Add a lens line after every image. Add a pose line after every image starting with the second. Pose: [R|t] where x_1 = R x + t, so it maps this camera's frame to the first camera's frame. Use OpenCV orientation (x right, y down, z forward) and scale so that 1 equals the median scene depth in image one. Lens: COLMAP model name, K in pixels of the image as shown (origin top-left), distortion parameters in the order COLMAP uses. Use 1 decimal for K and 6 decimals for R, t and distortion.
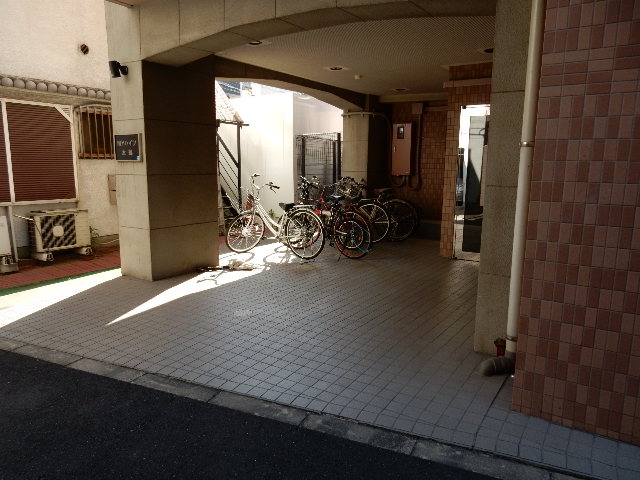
lens RADIAL K [[477.4, 0, 321.4], [0, 477.4, 244.8], [0, 0, 1]] dist [-0.006714, 0.007119]
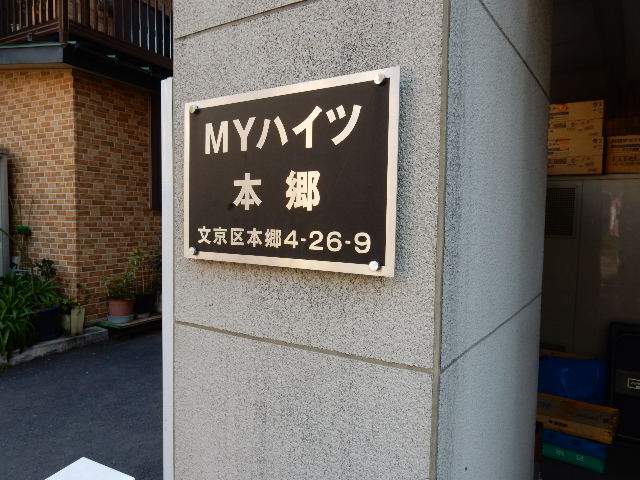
lens RADIAL K [[477.4, 0, 319.4], [0, 477.4, 240.8], [0, 0, 1]] dist [-0.006714, 0.007119]
pose [[0.999982, 0.005782, 0.001366, -0.398912], [-0.005576, 0.992766, -0.119933, -0.160883], [-0.002050, 0.119924, 0.992781, 0.859479]]
